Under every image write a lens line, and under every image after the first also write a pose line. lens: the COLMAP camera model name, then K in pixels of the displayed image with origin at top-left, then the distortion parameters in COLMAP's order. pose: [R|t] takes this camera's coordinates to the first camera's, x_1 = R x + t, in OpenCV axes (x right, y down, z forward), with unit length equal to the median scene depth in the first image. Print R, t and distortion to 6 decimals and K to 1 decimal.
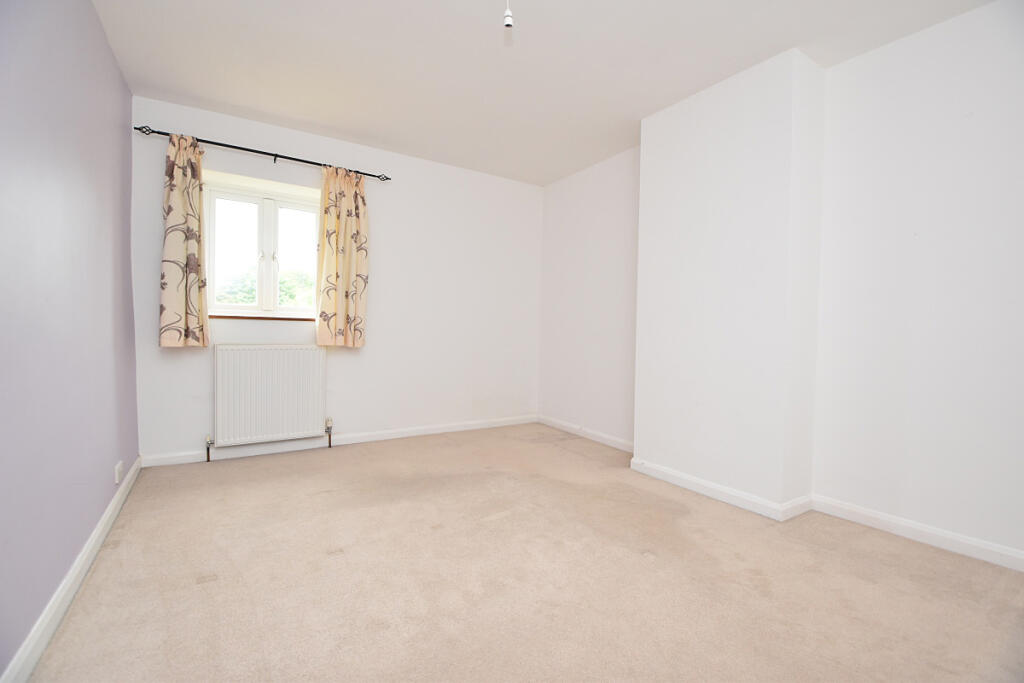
lens RADIAL K [[459.2, 0, 520.1], [0, 459.2, 344.0], [0, 0, 1]] dist [-0.014153, -0.004978]
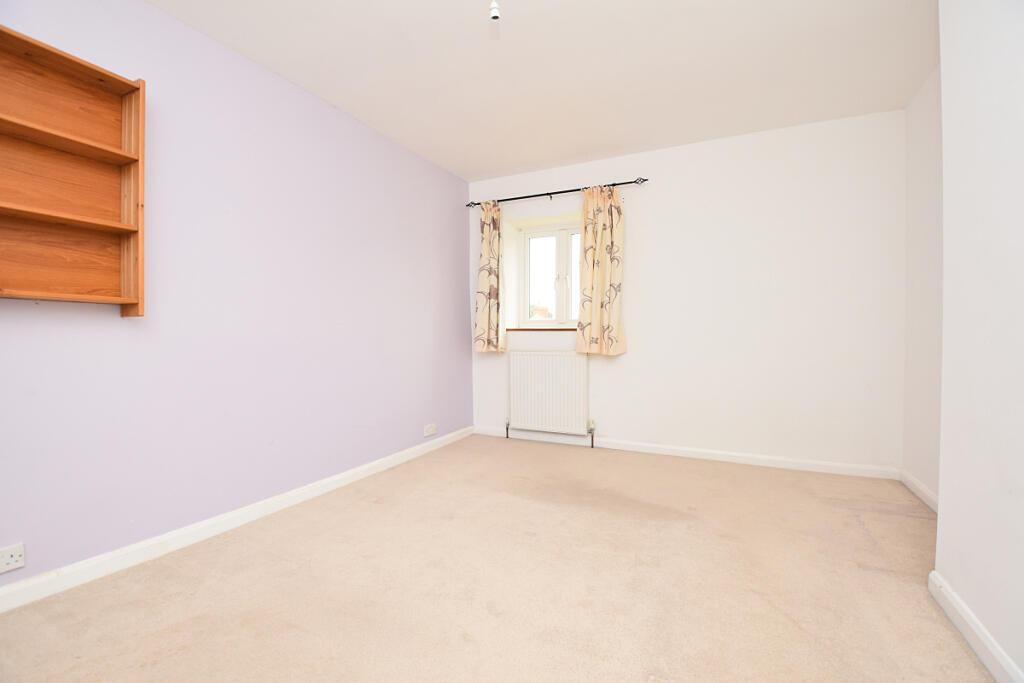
lens RADIAL K [[459.2, 0, 513.1], [0, 459.2, 348.8], [0, 0, 1]] dist [-0.014153, -0.004978]
pose [[0.496091, 0.004223, -0.868260, 0.446497], [-0.015583, 0.999870, -0.004040, 0.000684], [0.868131, 0.015534, 0.496093, 0.311474]]
